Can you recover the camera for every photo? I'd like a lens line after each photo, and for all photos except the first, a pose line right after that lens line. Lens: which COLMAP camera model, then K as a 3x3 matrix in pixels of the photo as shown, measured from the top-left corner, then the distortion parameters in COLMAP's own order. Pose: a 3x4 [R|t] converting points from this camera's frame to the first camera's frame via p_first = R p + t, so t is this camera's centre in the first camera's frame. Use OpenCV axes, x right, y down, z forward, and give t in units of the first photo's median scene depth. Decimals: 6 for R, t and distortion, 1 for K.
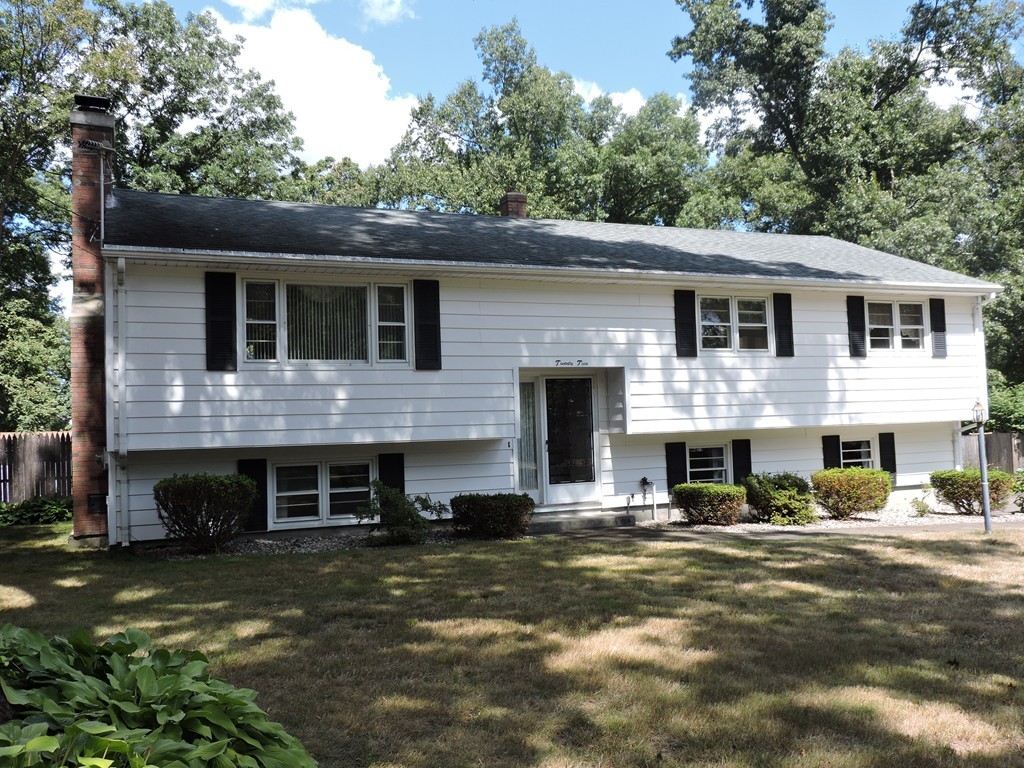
lens RADIAL K [[929.5, 0, 512.0], [0, 929.5, 384.0], [0, 0, 1]] dist [0.003723, -0.010871]
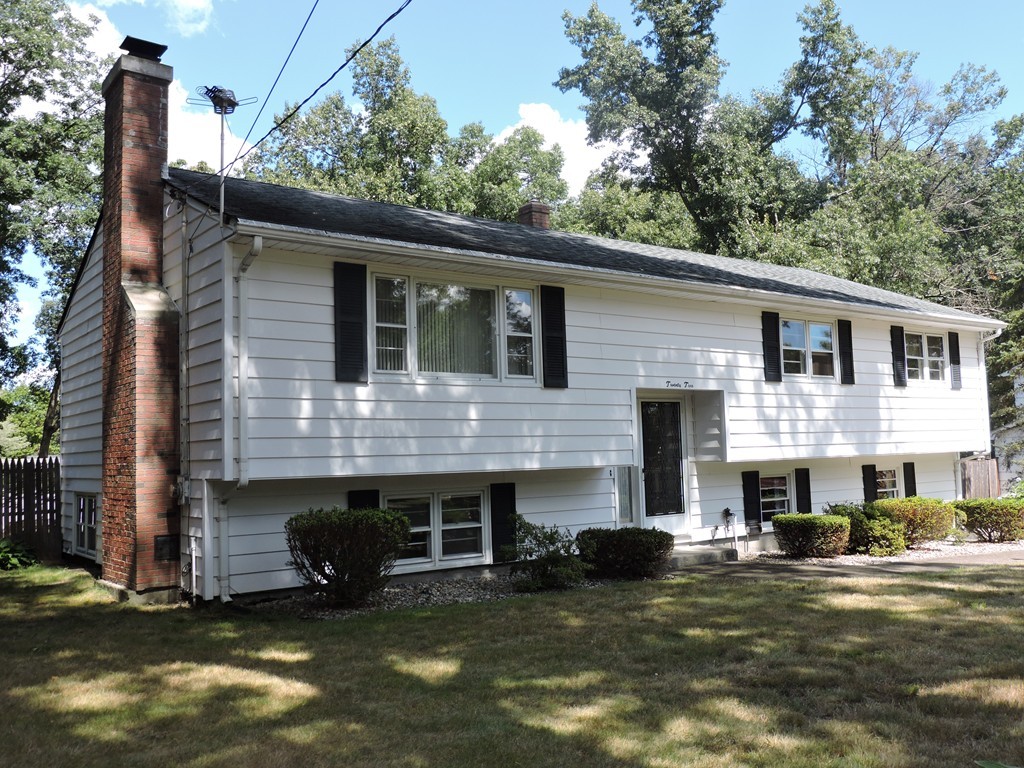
lens RADIAL K [[929.5, 0, 512.0], [0, 929.5, 384.0], [0, 0, 1]] dist [0.003723, -0.010871]
pose [[0.969709, 0.023543, 0.243127, -0.313069], [-0.015010, 0.999207, -0.036891, 0.012996], [-0.243803, 0.032124, 0.969293, 0.140334]]
